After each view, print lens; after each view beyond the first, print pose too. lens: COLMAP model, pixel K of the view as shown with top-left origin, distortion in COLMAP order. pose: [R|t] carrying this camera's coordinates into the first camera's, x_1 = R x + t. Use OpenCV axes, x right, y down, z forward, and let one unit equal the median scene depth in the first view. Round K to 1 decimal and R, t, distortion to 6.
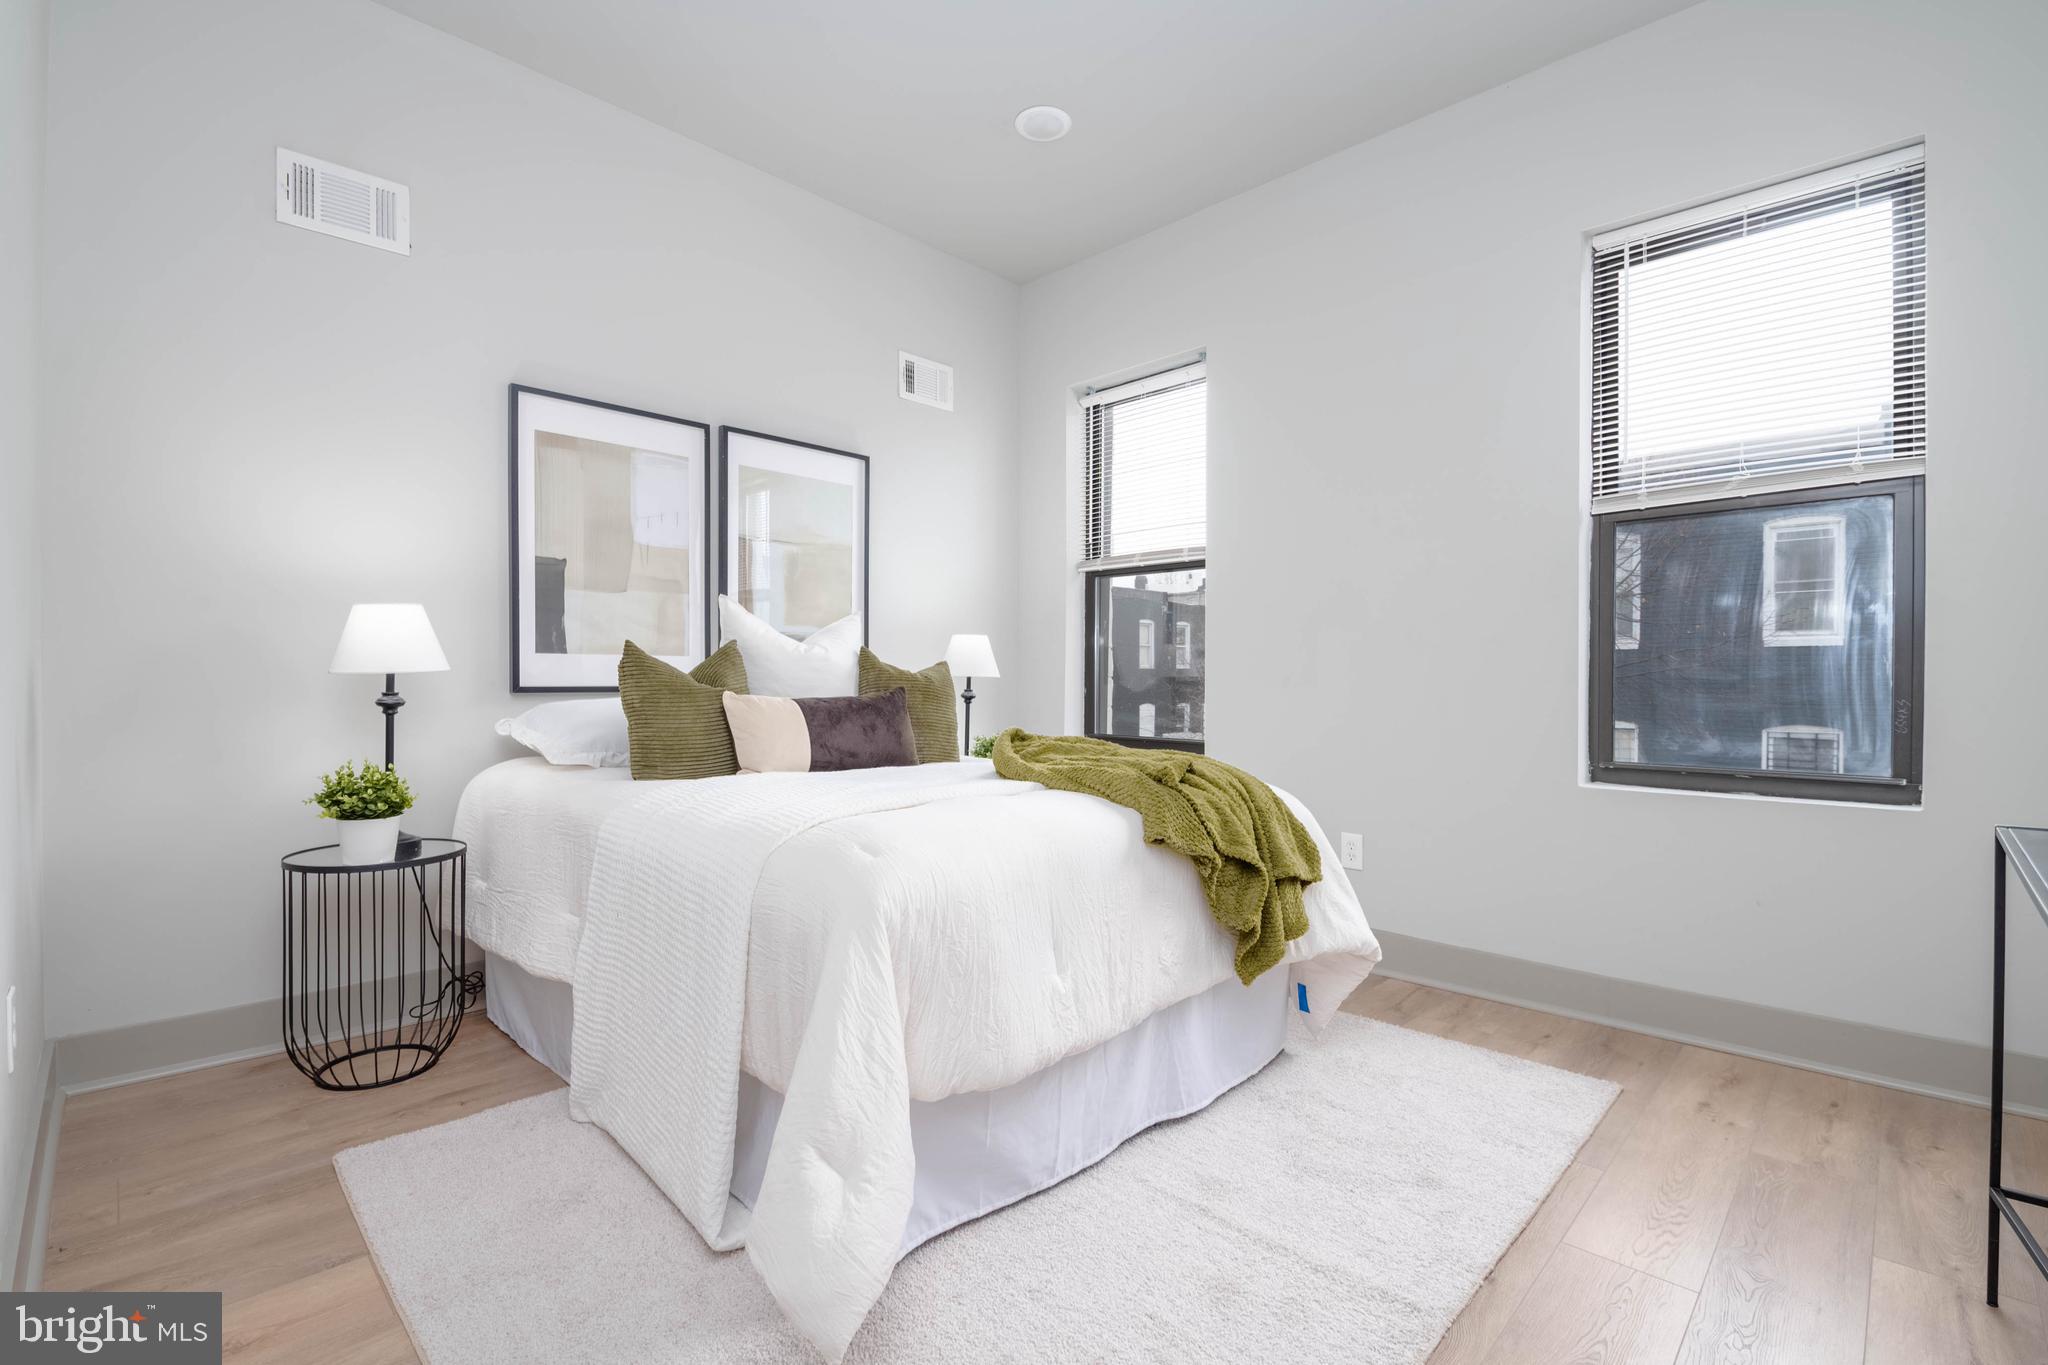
lens RADIAL K [[901.4, 0, 1018.4], [0, 901.4, 683.9], [0, 0, 1]] dist [-0.011980, -0.000414]
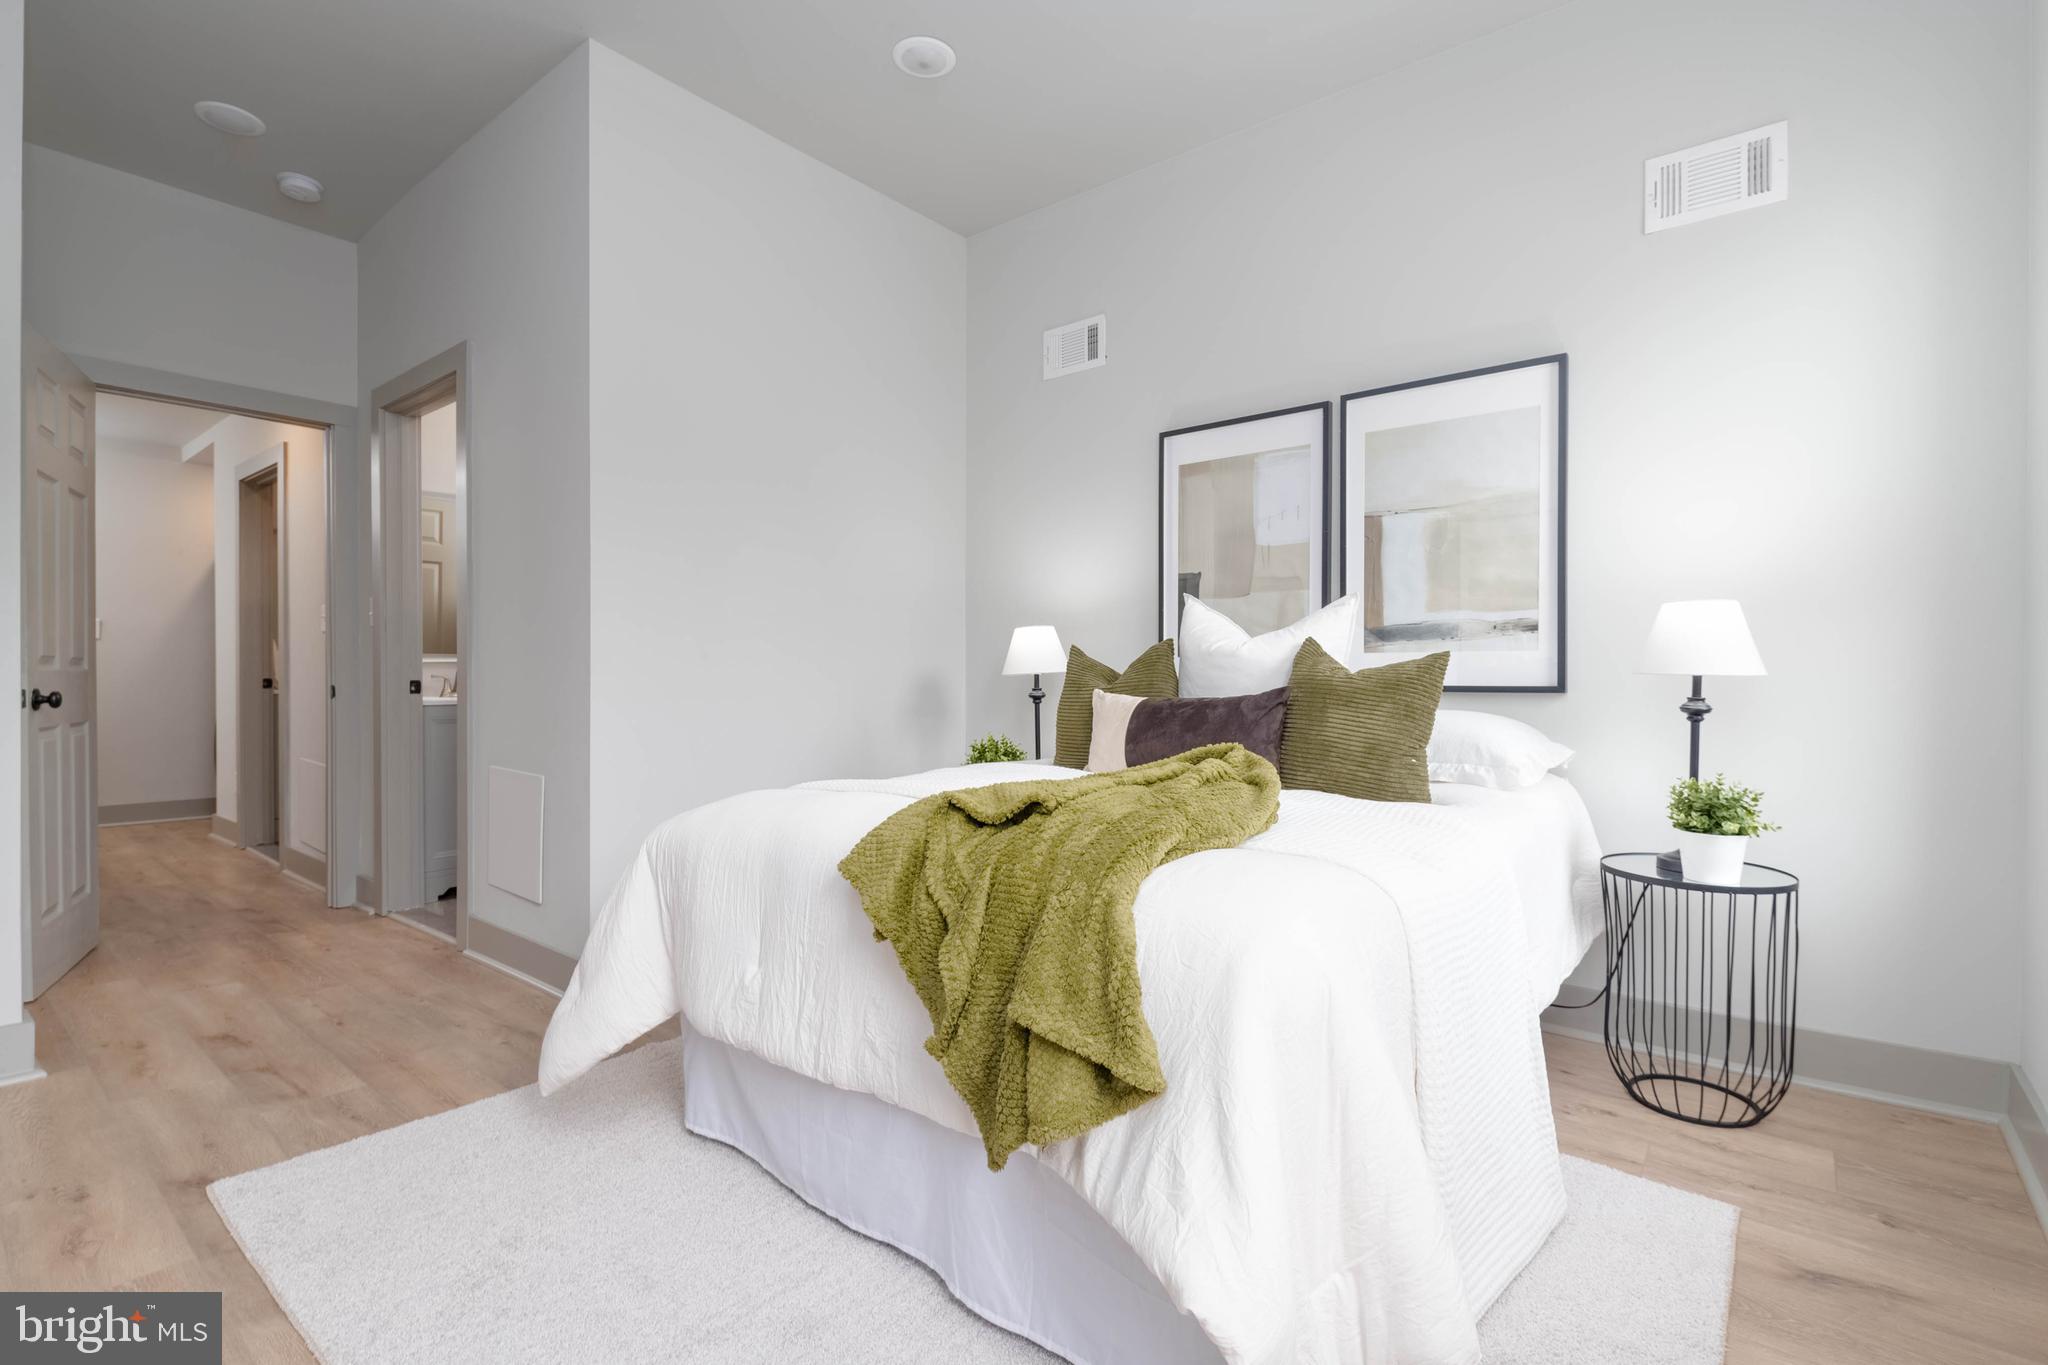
lens RADIAL K [[966.7, 0, 1017.4], [0, 966.7, 685.0], [0, 0, 1]] dist [-0.020673, -0.000563]
pose [[0.099616, -0.002584, -0.995023, 0.212953], [-0.003041, 0.999991, -0.002901, 0.001448], [0.995021, 0.003315, 0.099607, 0.209830]]
